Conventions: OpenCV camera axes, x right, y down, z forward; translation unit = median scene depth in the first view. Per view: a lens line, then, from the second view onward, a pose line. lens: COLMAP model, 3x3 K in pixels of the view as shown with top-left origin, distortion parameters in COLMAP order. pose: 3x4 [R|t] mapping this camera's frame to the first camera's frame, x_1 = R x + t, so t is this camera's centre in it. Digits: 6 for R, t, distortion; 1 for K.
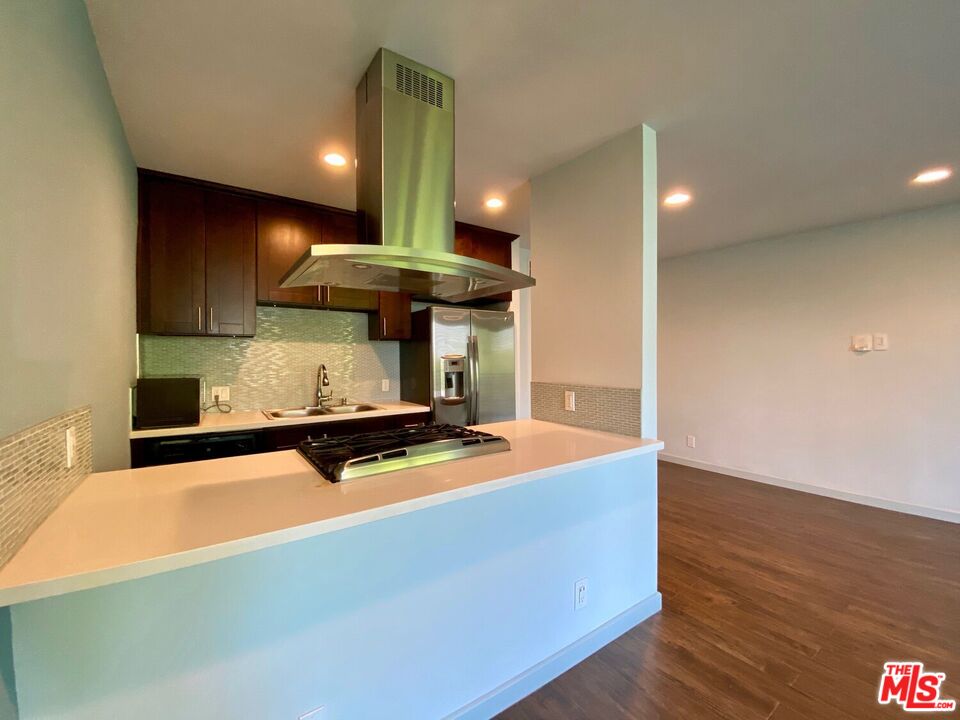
lens RADIAL K [[391.9, 0, 480.0], [0, 391.9, 360.0], [0, 0, 1]] dist [0.017697, -0.019350]
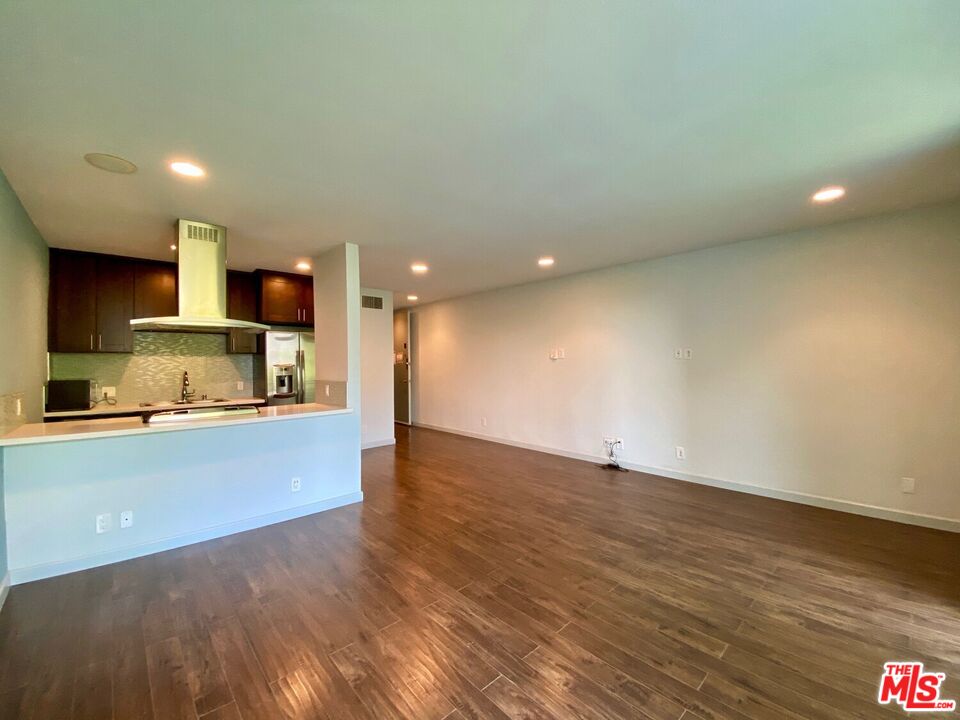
lens RADIAL K [[390.3, 0, 482.1], [0, 390.3, 359.9], [0, 0, 1]] dist [0.016316, -0.018938]
pose [[0.991148, -0.007474, 0.132552, 0.517000], [0.009624, 0.999832, -0.015591, 0.002951], [-0.132413, 0.016728, 0.991053, -0.612636]]
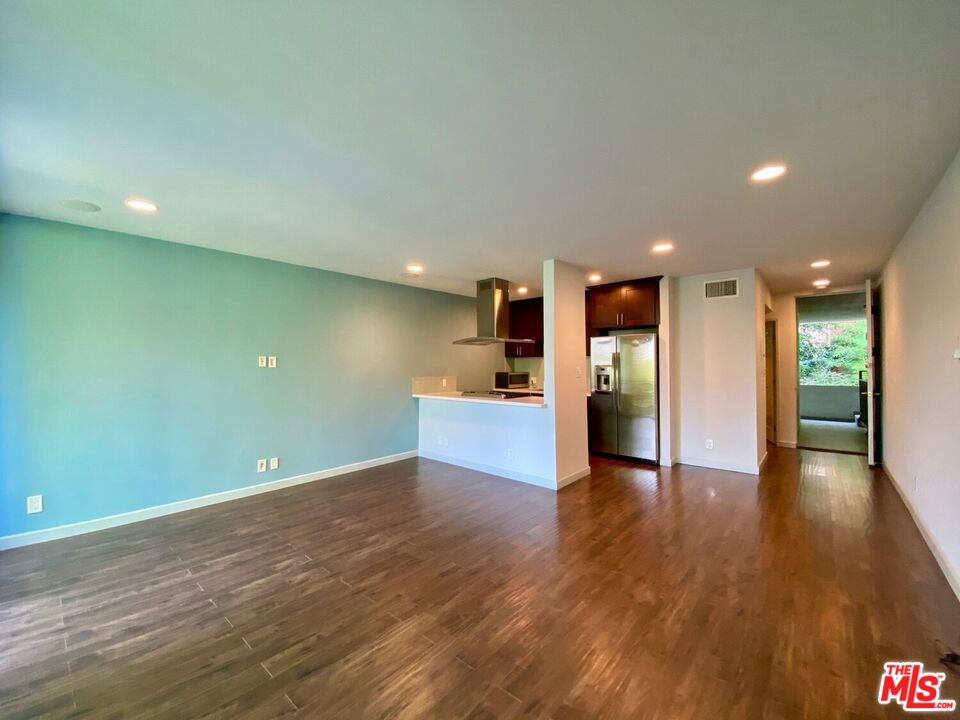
lens RADIAL K [[390.3, 0, 482.1], [0, 390.3, 359.9], [0, 0, 1]] dist [0.016316, -0.018938]
pose [[0.246135, -0.007954, -0.969203, 1.577326], [-0.001863, 0.999961, -0.008680, -0.017064], [0.969234, 0.003942, 0.246111, 0.083715]]
